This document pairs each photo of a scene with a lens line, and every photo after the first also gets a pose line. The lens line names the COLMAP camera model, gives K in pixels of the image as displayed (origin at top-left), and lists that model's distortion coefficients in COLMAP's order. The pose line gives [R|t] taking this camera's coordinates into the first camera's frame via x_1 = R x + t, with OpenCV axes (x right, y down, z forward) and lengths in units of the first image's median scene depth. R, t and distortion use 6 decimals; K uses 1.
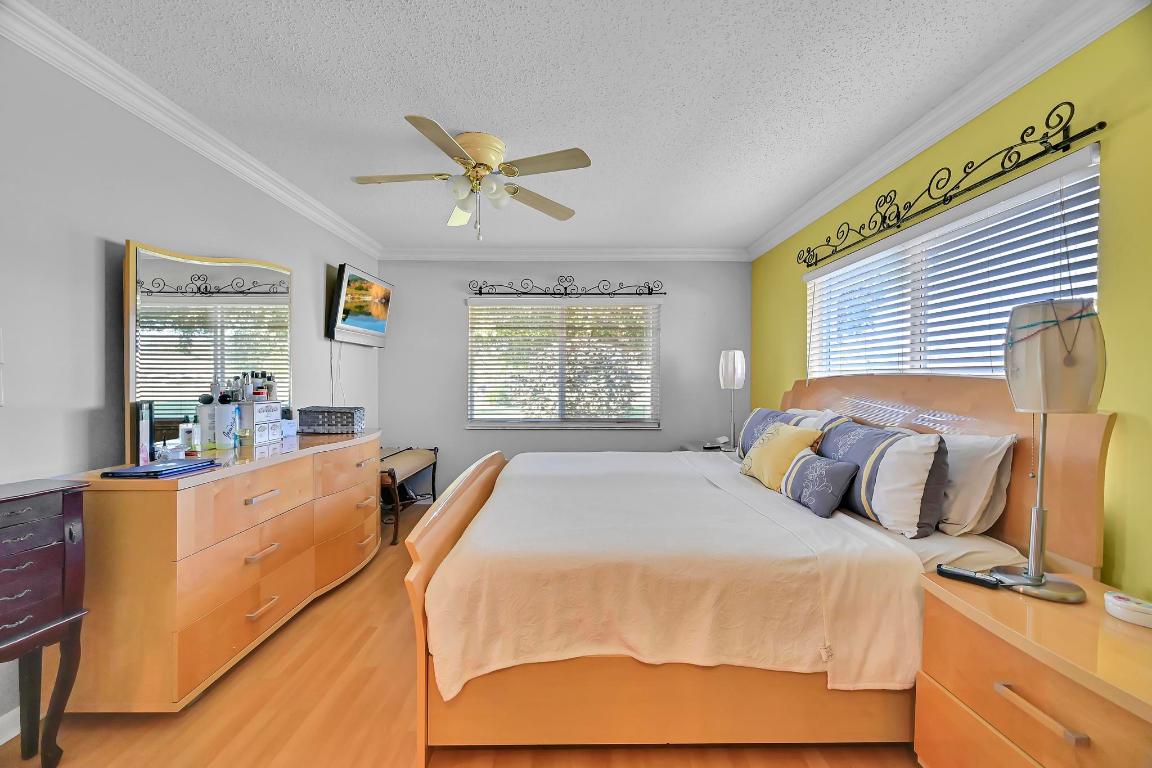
lens RADIAL K [[451.6, 0, 575.2], [0, 451.6, 384.9], [0, 0, 1]] dist [-0.000275, -0.000136]
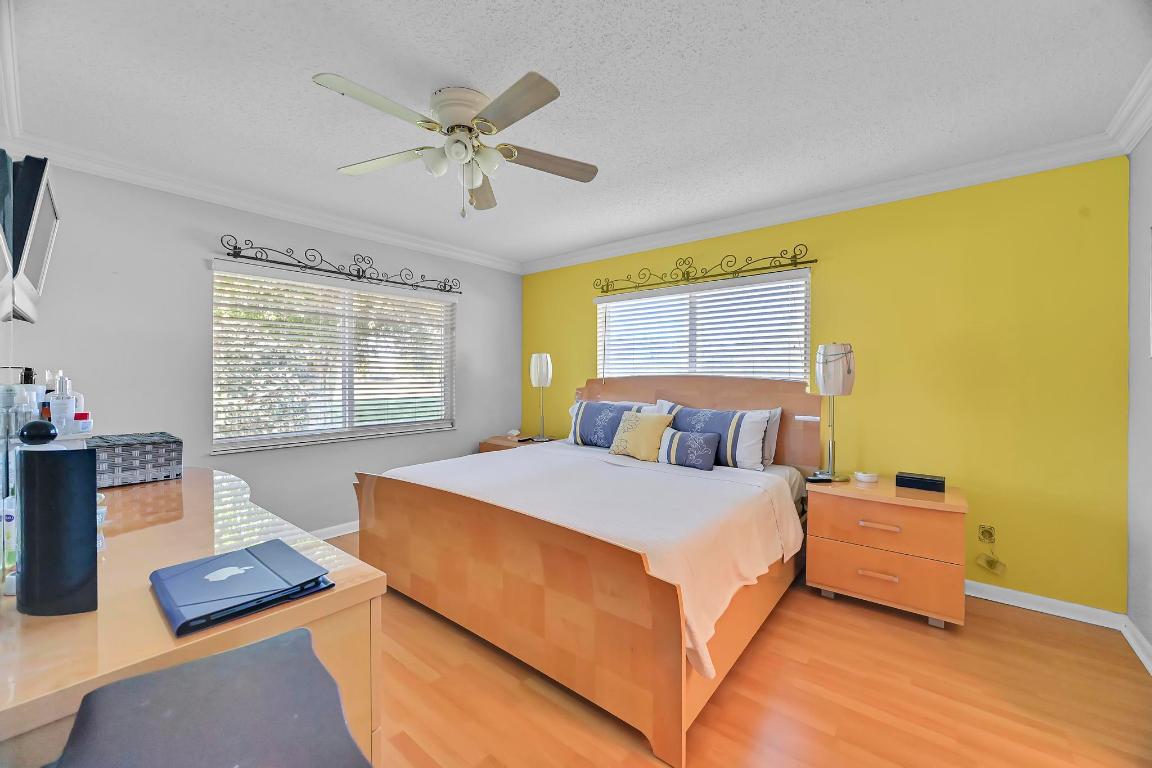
lens RADIAL K [[451.6, 0, 570.3], [0, 451.6, 381.1], [0, 0, 1]] dist [-0.000275, -0.000136]
pose [[0.648128, -0.009794, 0.761468, -0.609113], [0.010595, 0.999936, 0.003843, -0.012273], [-0.761457, 0.005577, 0.648191, 0.249823]]
